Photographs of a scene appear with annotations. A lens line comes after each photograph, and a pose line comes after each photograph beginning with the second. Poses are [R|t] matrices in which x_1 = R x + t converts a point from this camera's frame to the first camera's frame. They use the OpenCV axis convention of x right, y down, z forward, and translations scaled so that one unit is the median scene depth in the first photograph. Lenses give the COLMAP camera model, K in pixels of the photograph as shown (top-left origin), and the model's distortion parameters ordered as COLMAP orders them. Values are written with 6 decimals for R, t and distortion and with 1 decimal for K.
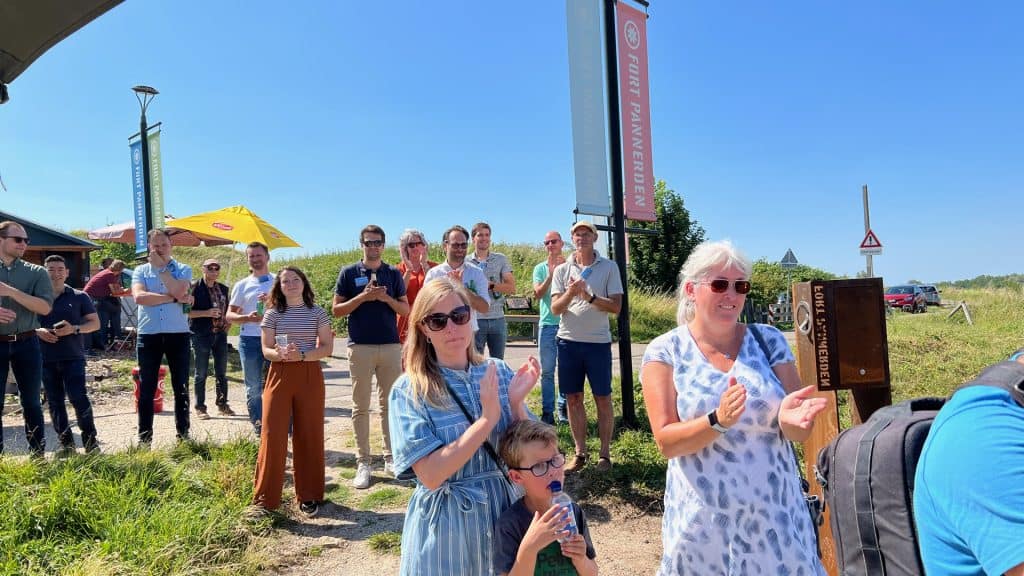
lens RADIAL K [[781.9, 0, 512.0], [0, 781.9, 288.0], [0, 0, 1]] dist [0.003302, -0.005665]
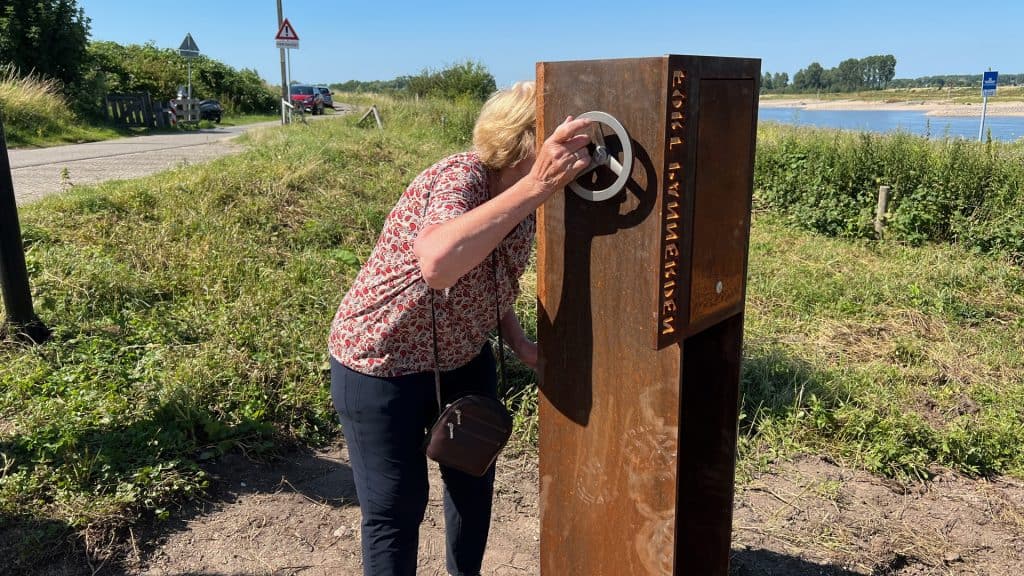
lens RADIAL K [[768.7, 0, 516.1], [0, 768.7, 291.4], [0, 0, 1]] dist [0.089188, -0.112553]
pose [[0.732460, -0.125606, 0.669122, 0.013996], [-0.051280, 0.969863, 0.238195, 0.002430], [-0.678876, -0.208781, 0.703945, 0.127787]]
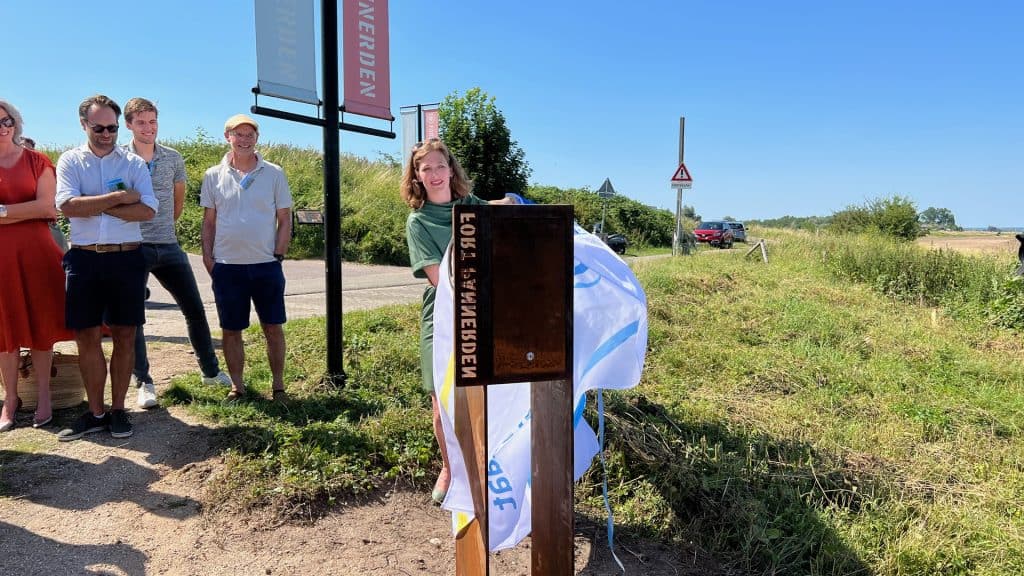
lens RADIAL K [[772.9, 0, 515.2], [0, 772.9, 302.9], [0, 0, 1]] dist [0.099285, -0.109698]
pose [[0.976787, 0.035080, 0.211323, 0.050055], [-0.060835, 0.991310, 0.116638, -0.000950], [-0.205395, -0.126786, 0.970432, 0.067531]]
